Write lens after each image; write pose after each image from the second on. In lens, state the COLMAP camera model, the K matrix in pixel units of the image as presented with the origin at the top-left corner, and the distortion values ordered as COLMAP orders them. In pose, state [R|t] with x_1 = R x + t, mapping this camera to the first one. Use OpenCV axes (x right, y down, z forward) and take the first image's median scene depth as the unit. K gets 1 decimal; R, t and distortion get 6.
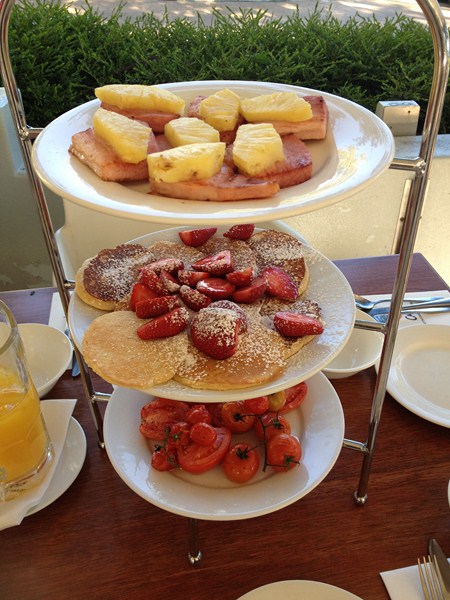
lens RADIAL K [[611.4, 0, 225.5], [0, 611.4, 300.7], [0, 0, 1]] dist [0.001691, 0.000000]
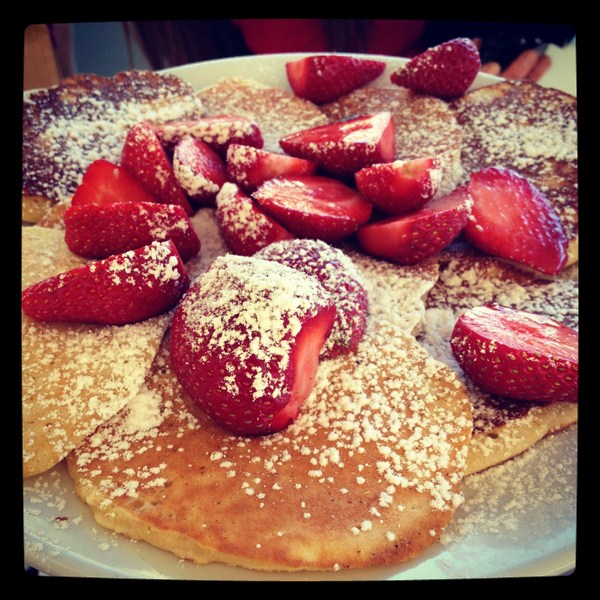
lens RADIAL K [[677.0, 0, 299.8], [0, 677.0, 298.4], [0, 0, 1]] dist [0.082451, 0.000000]
pose [[0.949654, 0.173339, -0.260979, 0.092896], [-0.152808, 0.983467, 0.097167, -0.004666], [0.273508, -0.052395, 0.960442, 0.677500]]
